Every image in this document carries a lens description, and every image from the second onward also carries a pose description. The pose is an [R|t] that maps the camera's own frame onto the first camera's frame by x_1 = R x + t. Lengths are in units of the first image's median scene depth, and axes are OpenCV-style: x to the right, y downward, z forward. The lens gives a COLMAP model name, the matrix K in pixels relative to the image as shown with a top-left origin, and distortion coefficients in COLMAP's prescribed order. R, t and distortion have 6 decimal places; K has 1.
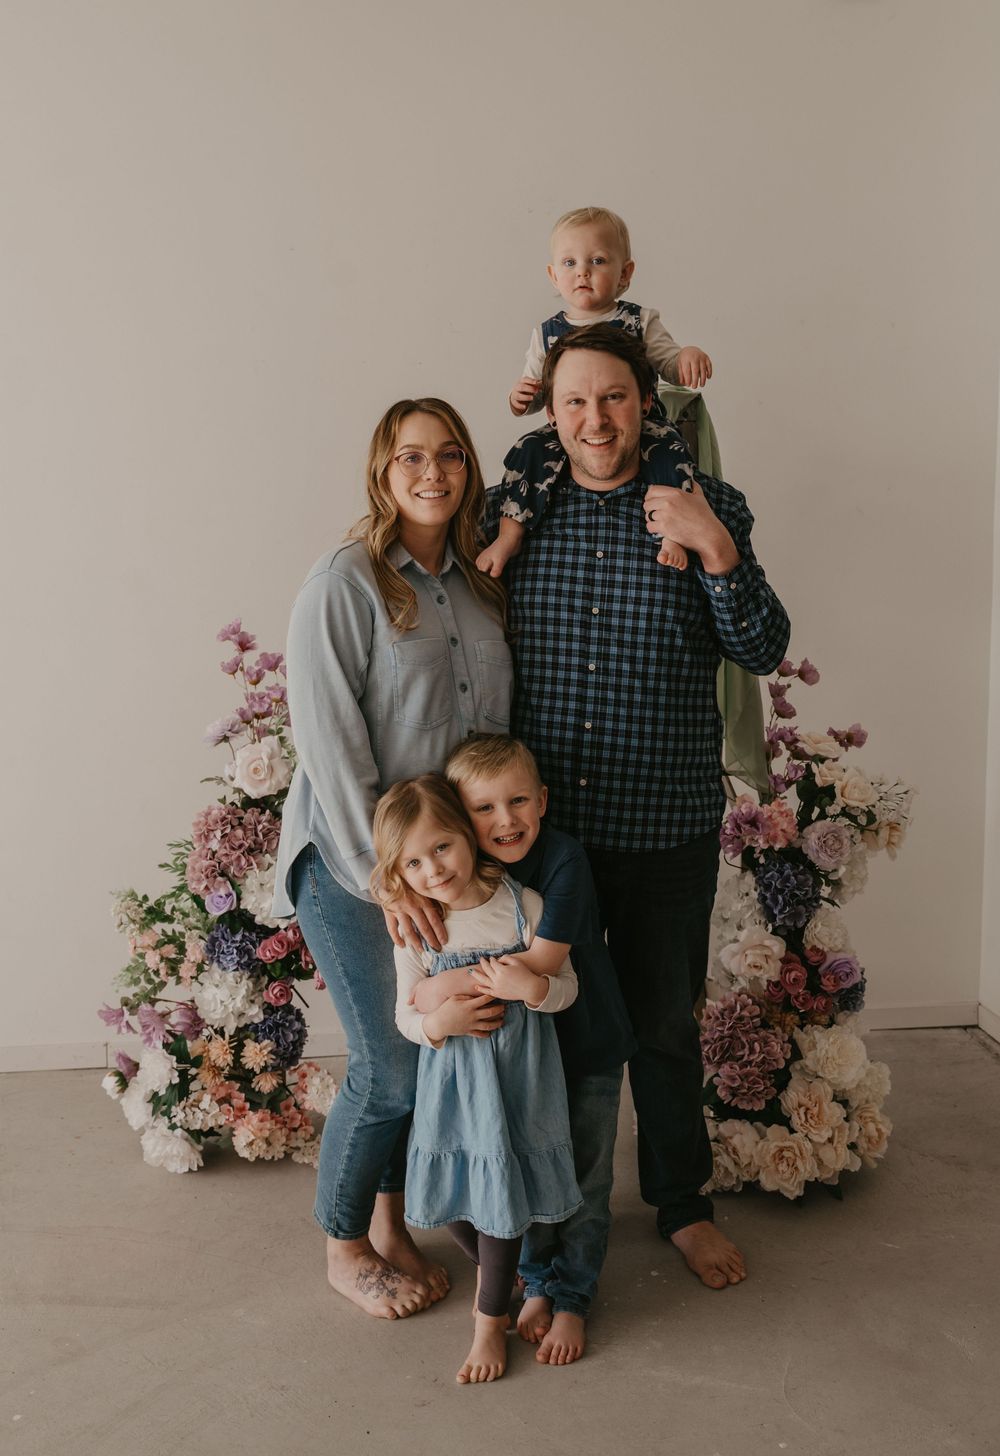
lens RADIAL K [[1451.6, 0, 477.1], [0, 1451.6, 654.9], [0, 0, 1]] dist [-0.000253, 0.000000]
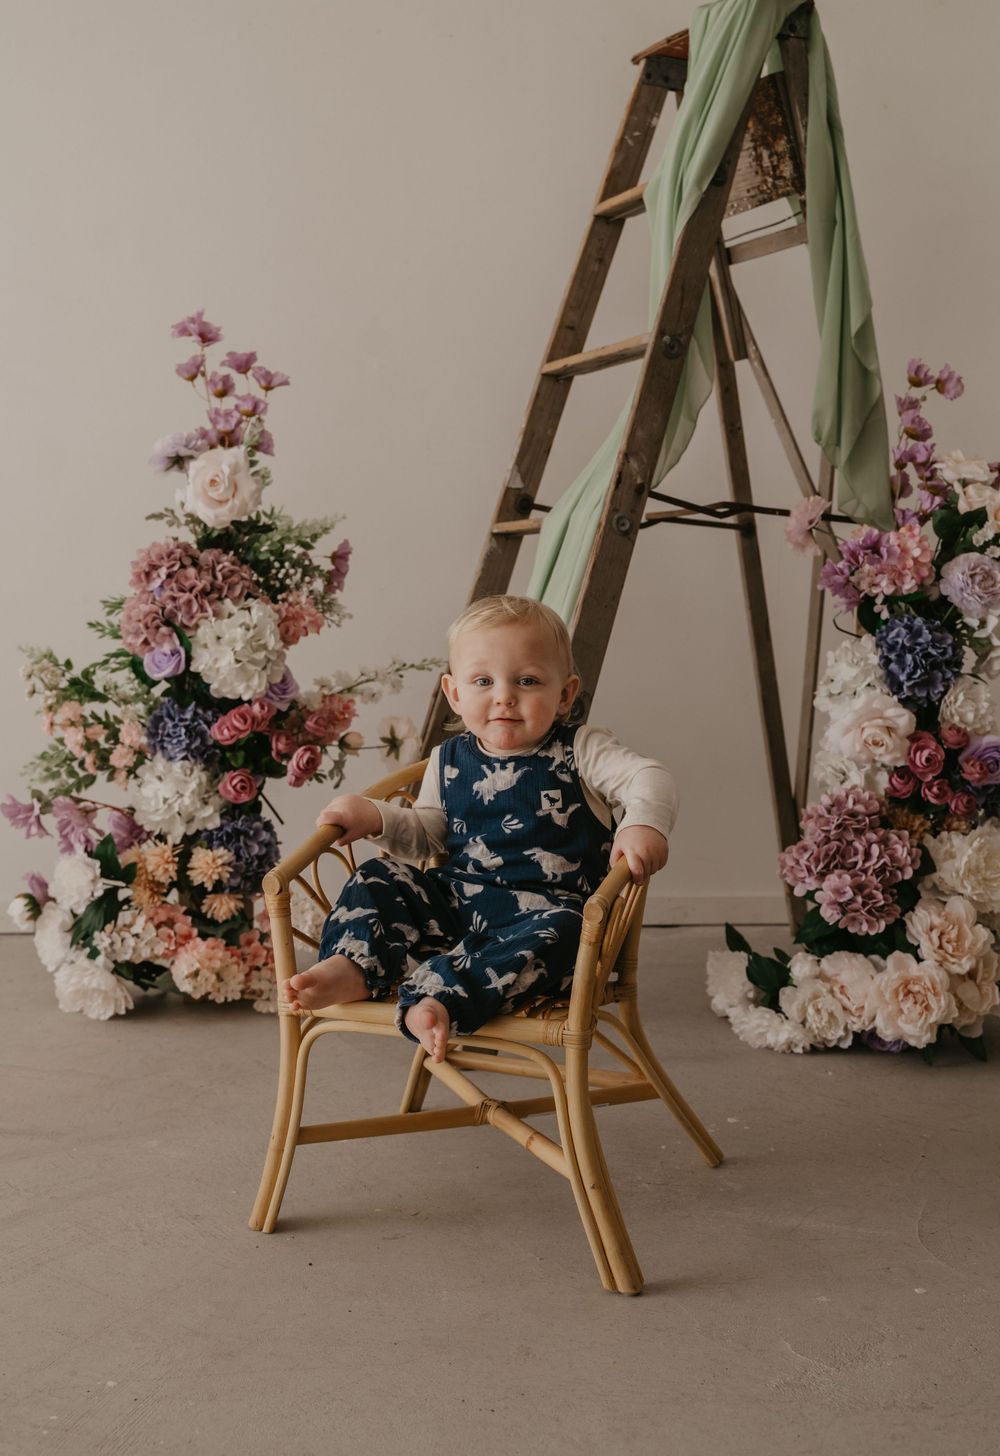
lens RADIAL K [[1580.2, 0, 530.9], [0, 1580.2, 713.3], [0, 0, 1]] dist [0.006070, 0.000000]
pose [[0.999786, 0.018468, -0.009284, 0.021965], [-0.018504, 0.999822, -0.003772, 0.197122], [0.009213, 0.003943, 0.999950, 0.180874]]
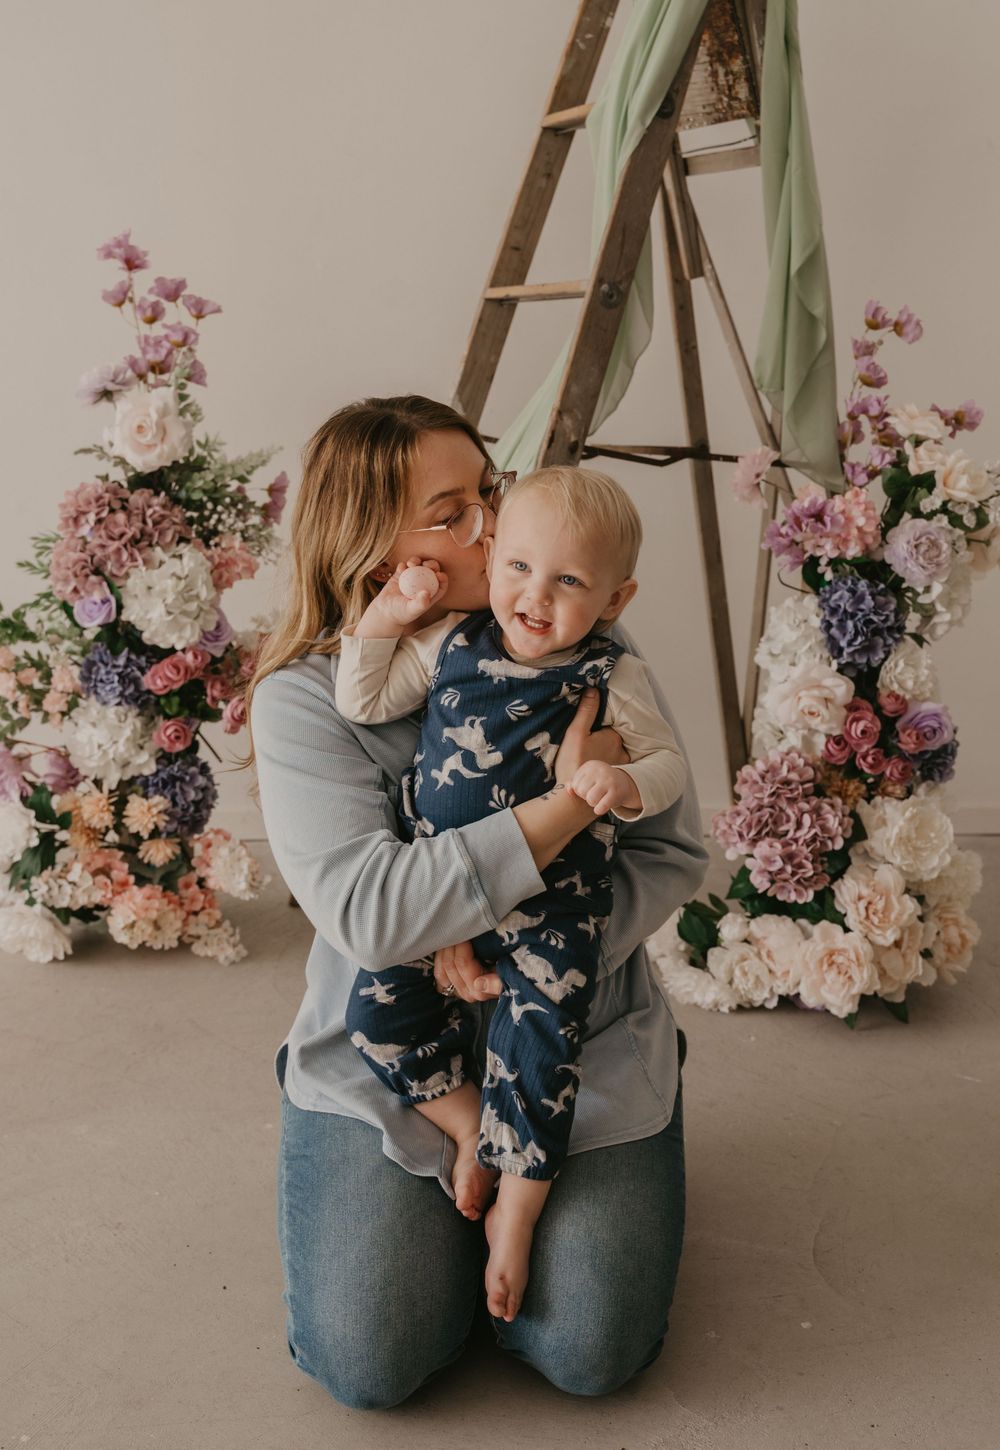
lens RADIAL K [[1597.7, 0, 521.5], [0, 1597.7, 706.1], [0, 0, 1]] dist [0.002691, 0.000000]
pose [[0.999457, 0.032848, -0.002620, 0.044836], [-0.032183, 0.990118, 0.136497, 0.100568], [0.007078, -0.136338, 0.990637, 0.187229]]
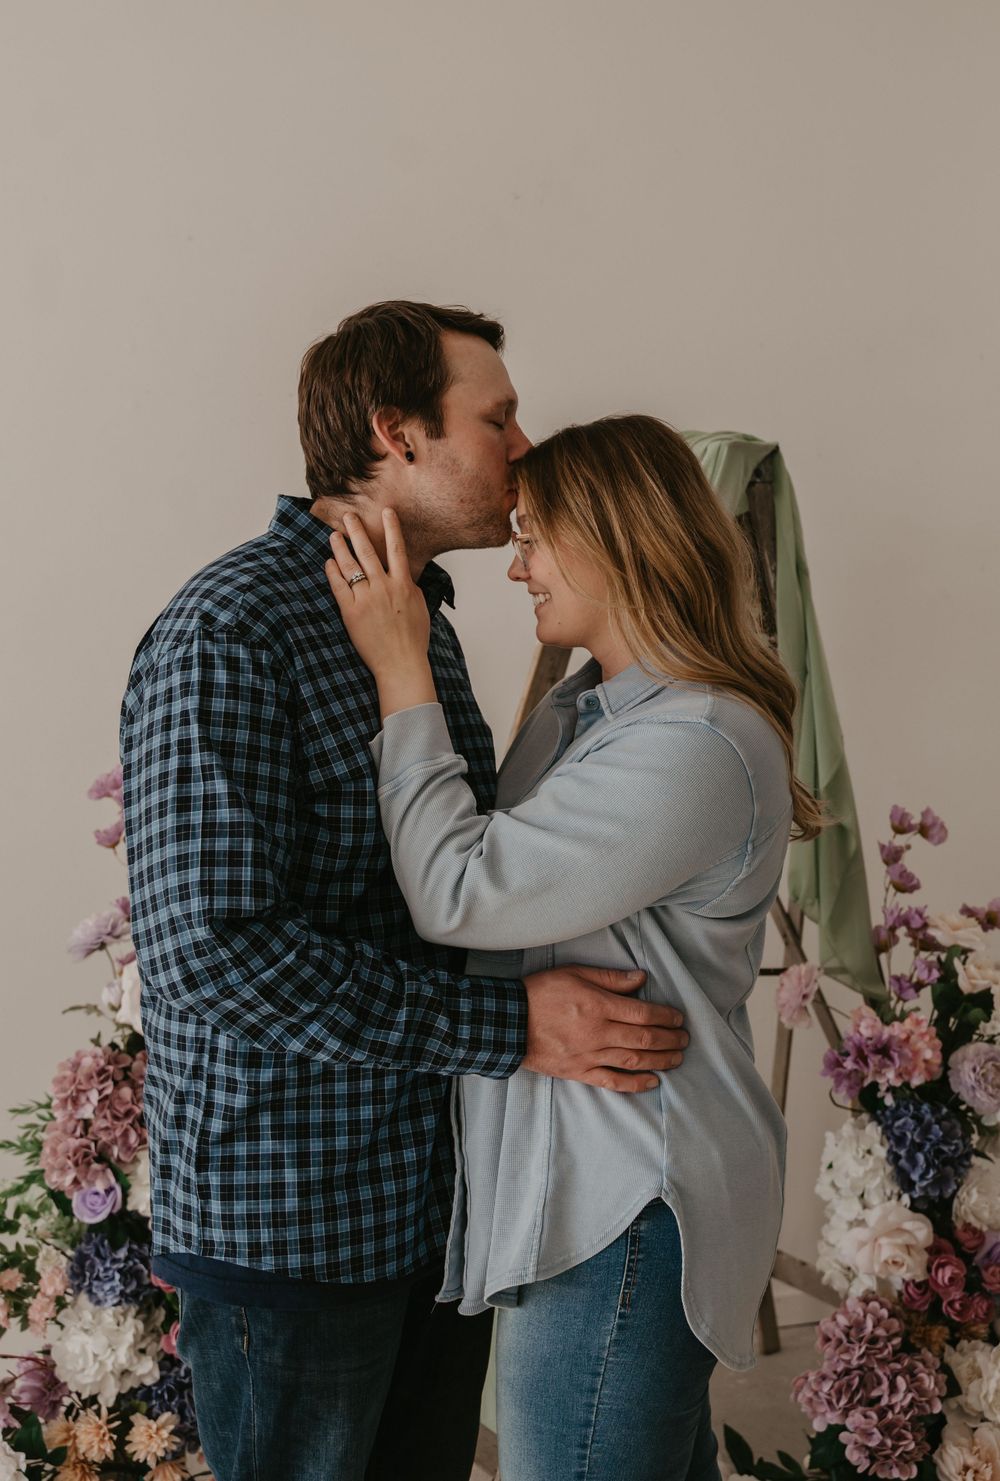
lens RADIAL K [[1749.4, 0, 572.9], [0, 1749.4, 573.3], [0, 0, 1]] dist [-0.006930, 0.000000]
pose [[0.989023, -0.001339, 0.147756, -0.079915], [0.015605, 0.995314, -0.095432, -0.034666], [-0.146936, 0.096690, 0.984409, 0.160703]]
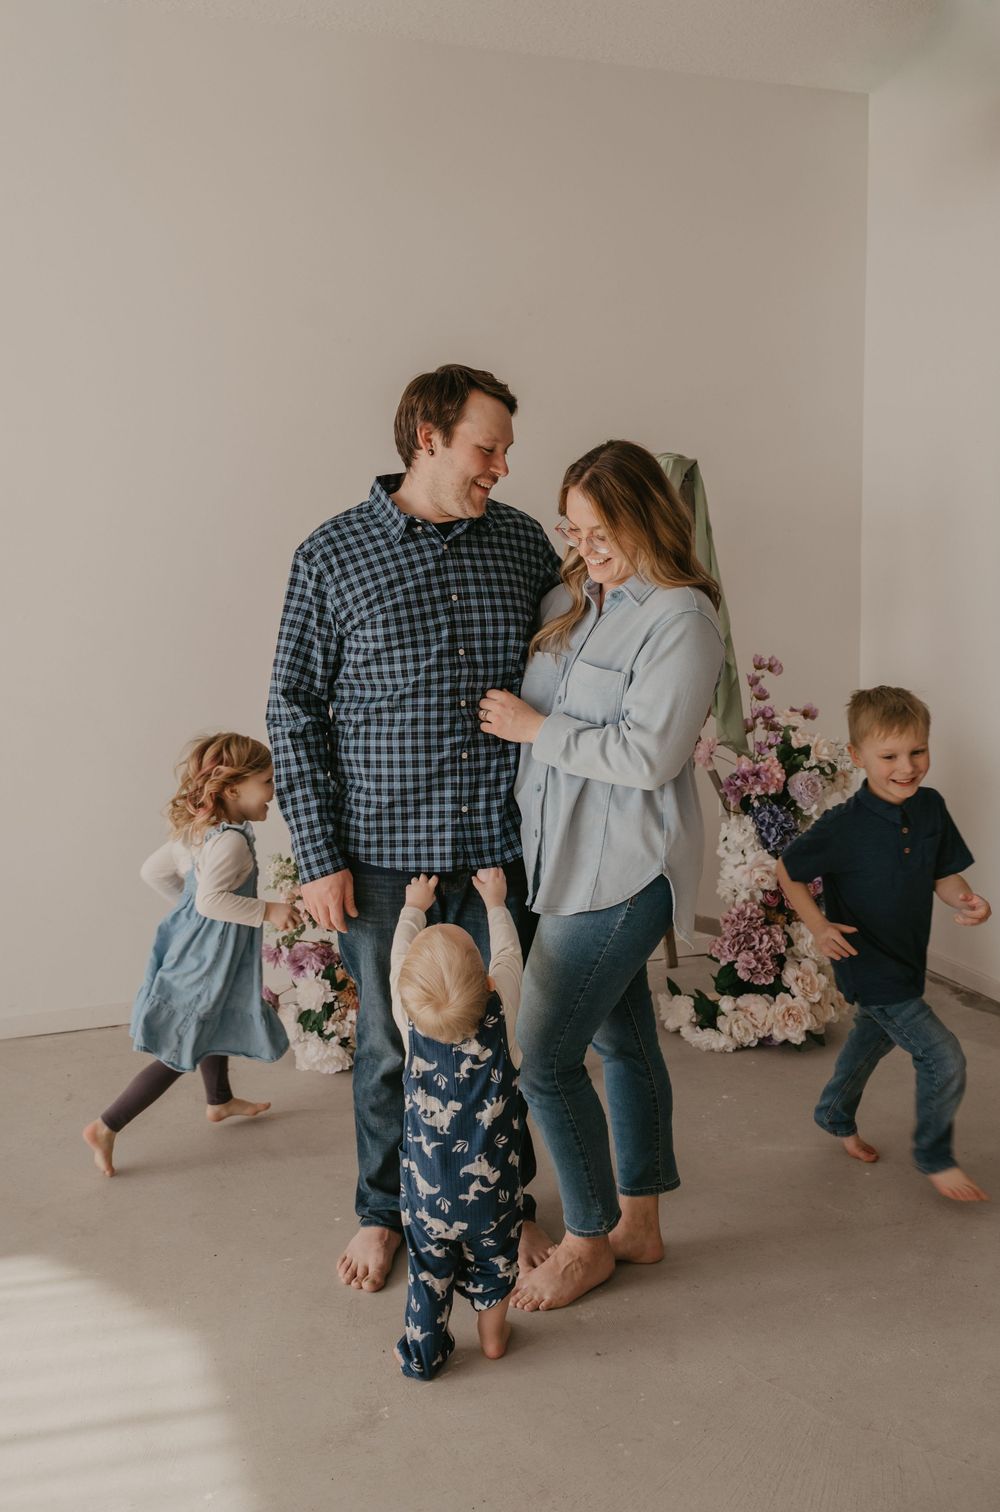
lens RADIAL K [[1332.2, 0, 488.7], [0, 1332.2, 704.4], [0, 0, 1]] dist [0.002867, 0.003212]
pose [[0.978740, -0.033995, 0.202269, -0.295128], [0.033184, 0.999422, 0.007404, 0.030328], [-0.202404, -0.000535, 0.979302, -0.169615]]
